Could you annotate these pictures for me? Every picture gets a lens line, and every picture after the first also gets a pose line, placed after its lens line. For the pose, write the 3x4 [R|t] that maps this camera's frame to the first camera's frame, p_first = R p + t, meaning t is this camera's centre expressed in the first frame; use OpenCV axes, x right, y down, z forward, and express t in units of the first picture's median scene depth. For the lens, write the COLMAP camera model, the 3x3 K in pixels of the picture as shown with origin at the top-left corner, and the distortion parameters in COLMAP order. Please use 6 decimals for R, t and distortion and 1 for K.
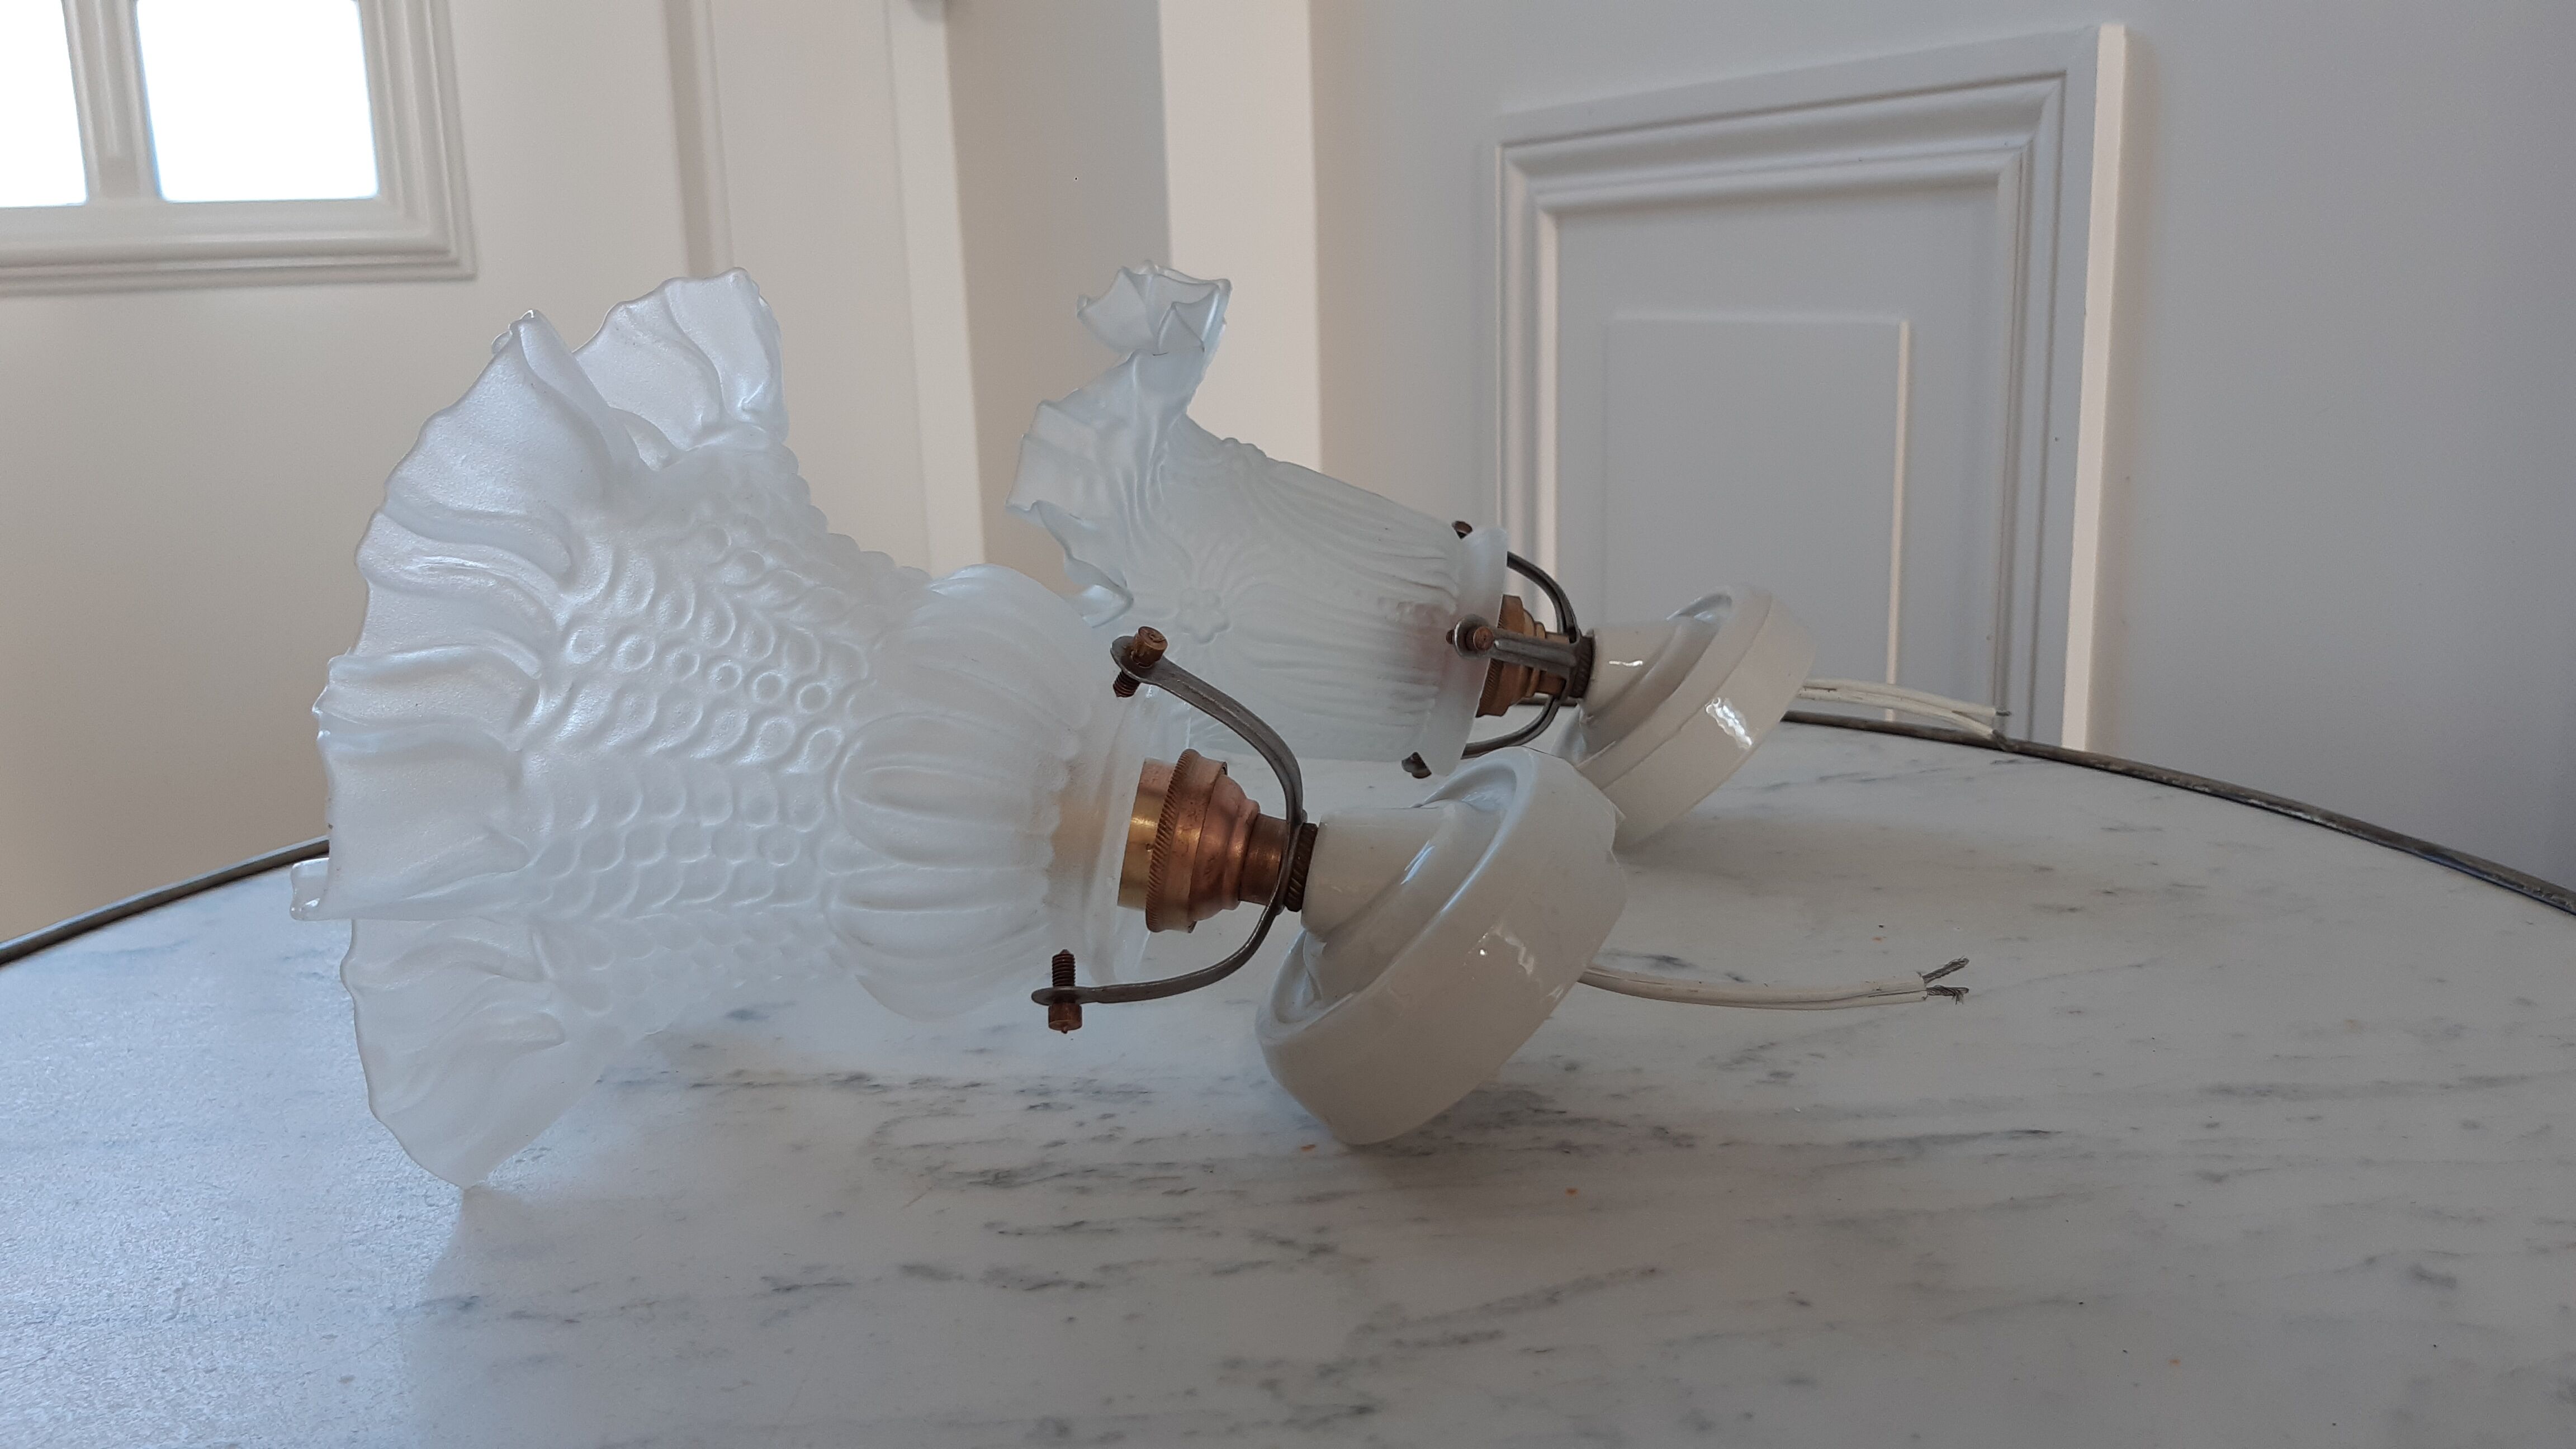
lens RADIAL K [[2026.4, 0, 1260.9], [0, 2026.4, 736.5], [0, 0, 1]] dist [0.041063, -0.124015]
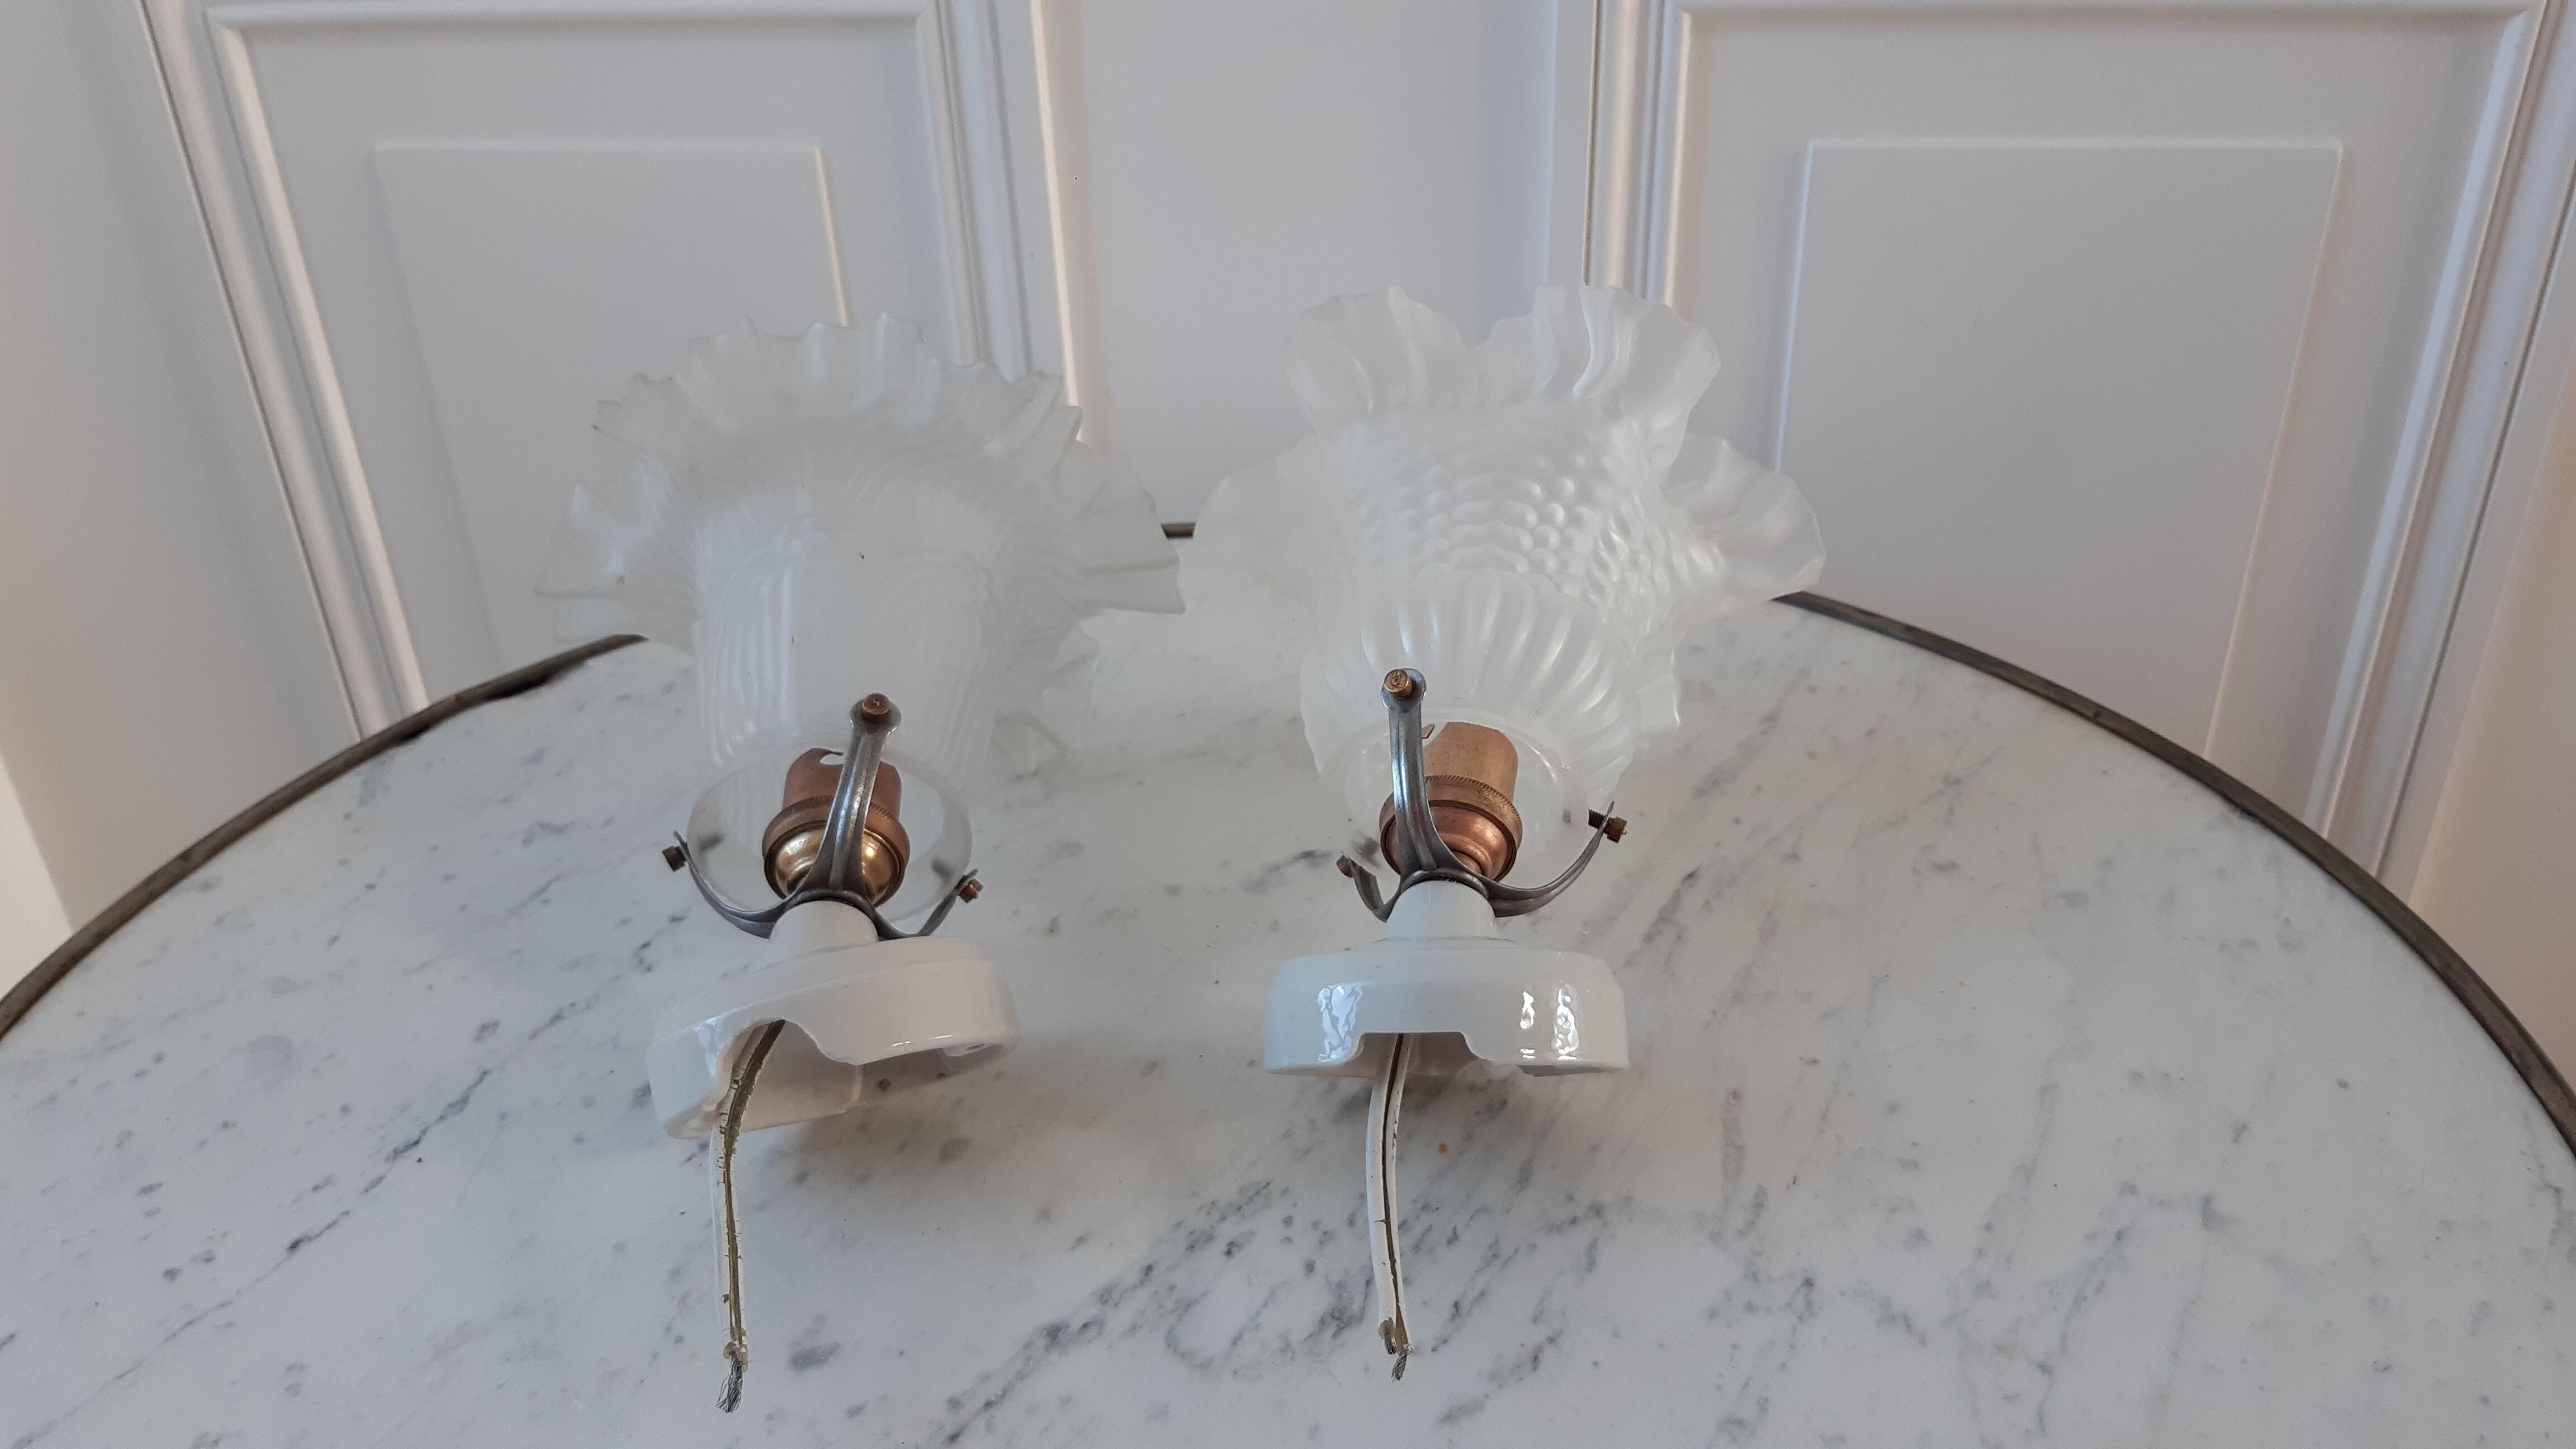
lens RADIAL K [[2026.4, 0, 1280.9], [0, 2026.4, 734.1], [0, 0, 1]] dist [0.041063, -0.124015]
pose [[0.556204, -0.409416, 0.723199, -0.802764], [0.199867, 0.910586, 0.361783, -0.487689], [-0.806654, -0.056681, 0.588300, 0.331623]]
